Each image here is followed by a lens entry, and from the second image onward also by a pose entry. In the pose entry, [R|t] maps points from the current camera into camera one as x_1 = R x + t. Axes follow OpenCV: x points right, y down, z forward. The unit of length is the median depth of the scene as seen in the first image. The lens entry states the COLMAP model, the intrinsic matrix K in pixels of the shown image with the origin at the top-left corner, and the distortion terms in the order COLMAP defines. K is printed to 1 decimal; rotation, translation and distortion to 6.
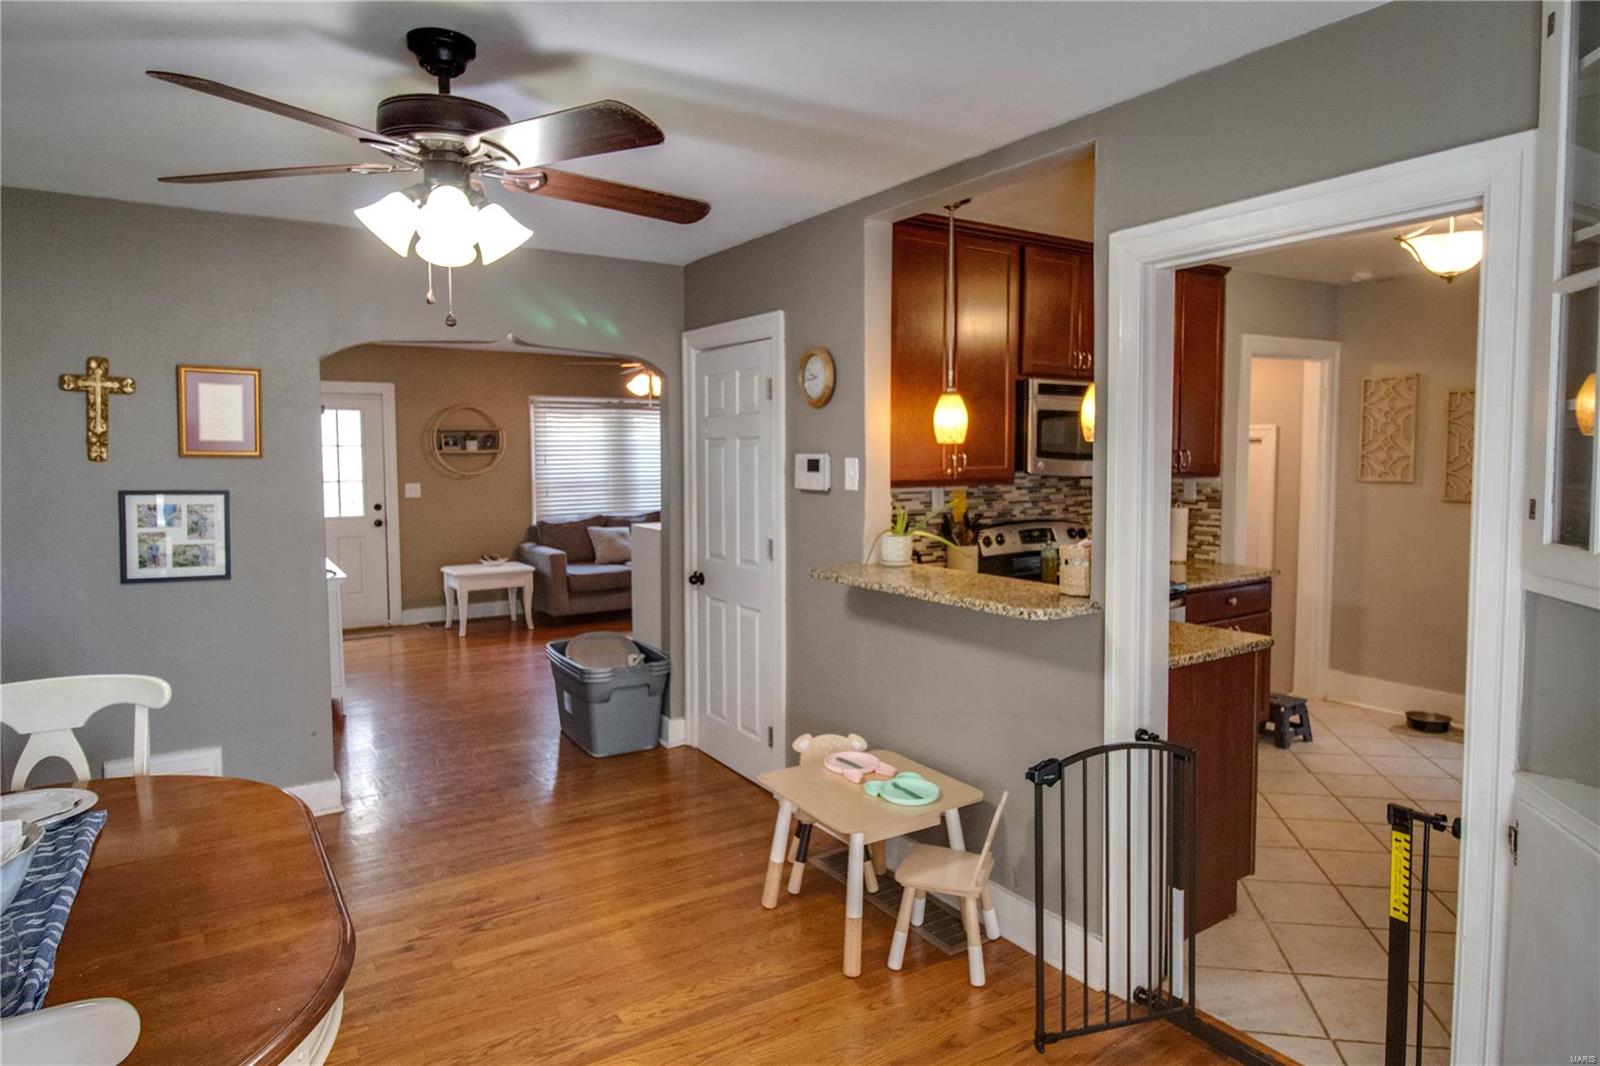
lens RADIAL K [[903.9, 0, 800.5], [0, 903.9, 526.7], [0, 0, 1]] dist [0.006077, -0.013354]
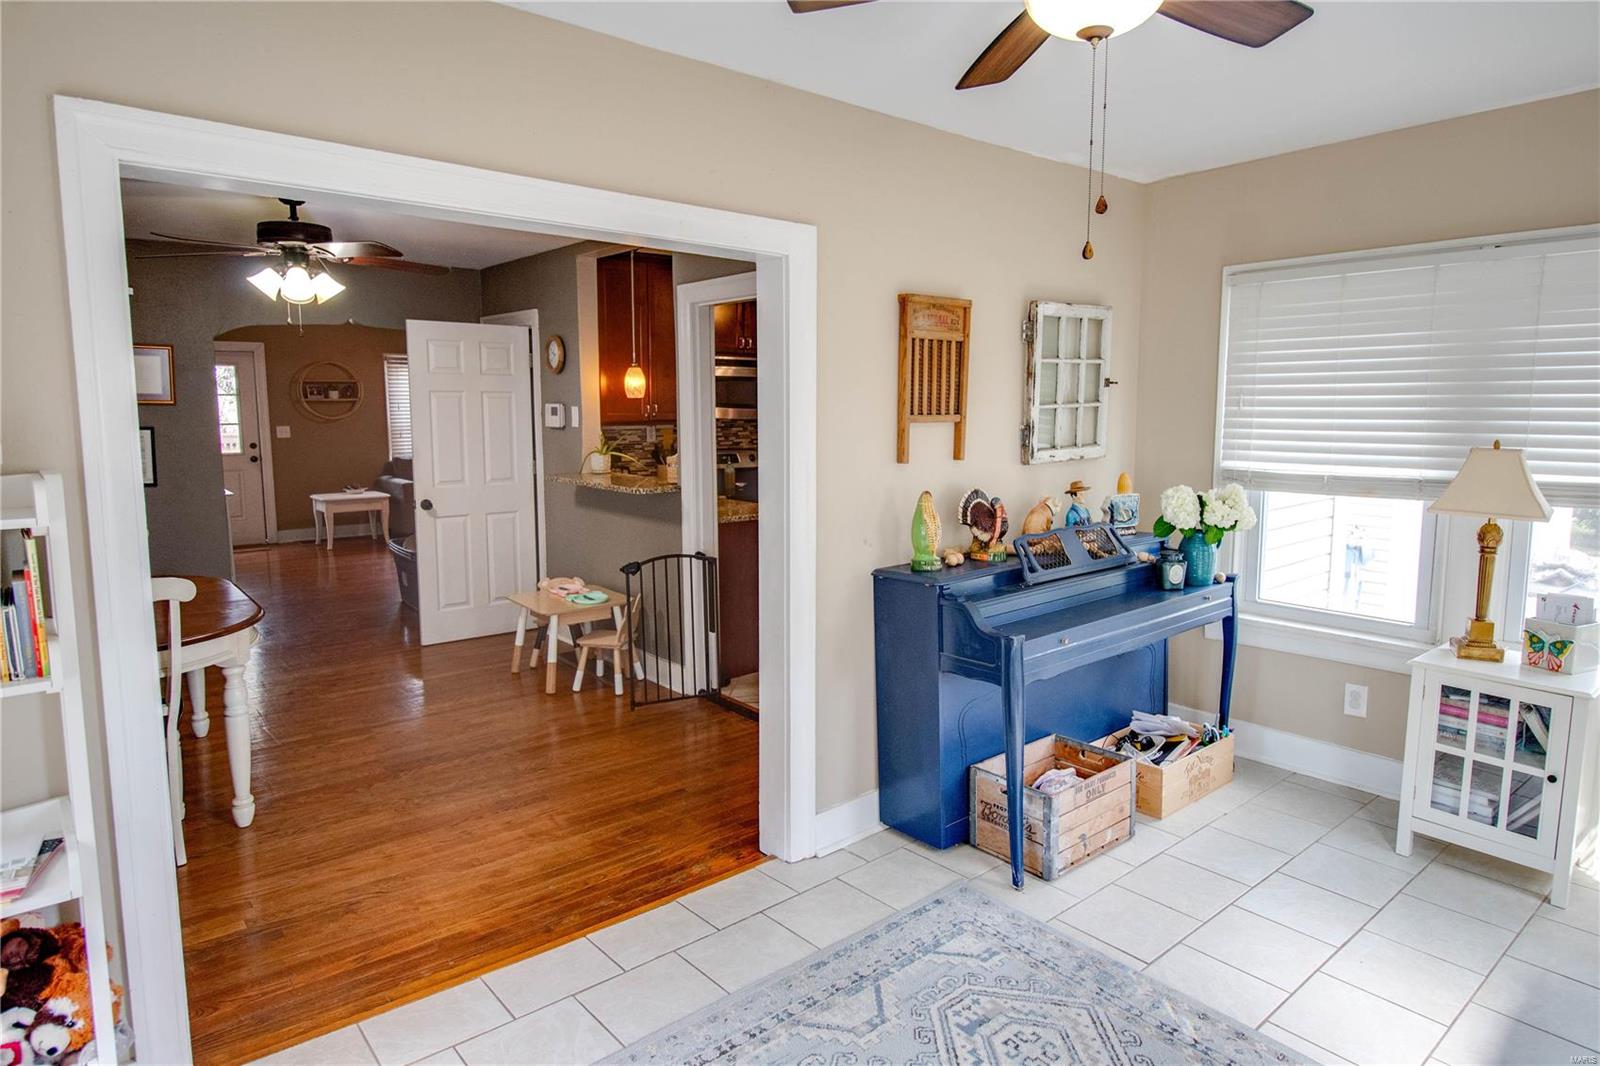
lens RADIAL K [[903.9, 0, 807.0], [0, 903.9, 524.6], [0, 0, 1]] dist [0.006077, -0.013354]
pose [[0.992958, -0.011471, 0.117914, 0.267108], [0.005033, 0.998487, 0.054751, 0.045755], [-0.118363, -0.053772, 0.991513, -0.627346]]
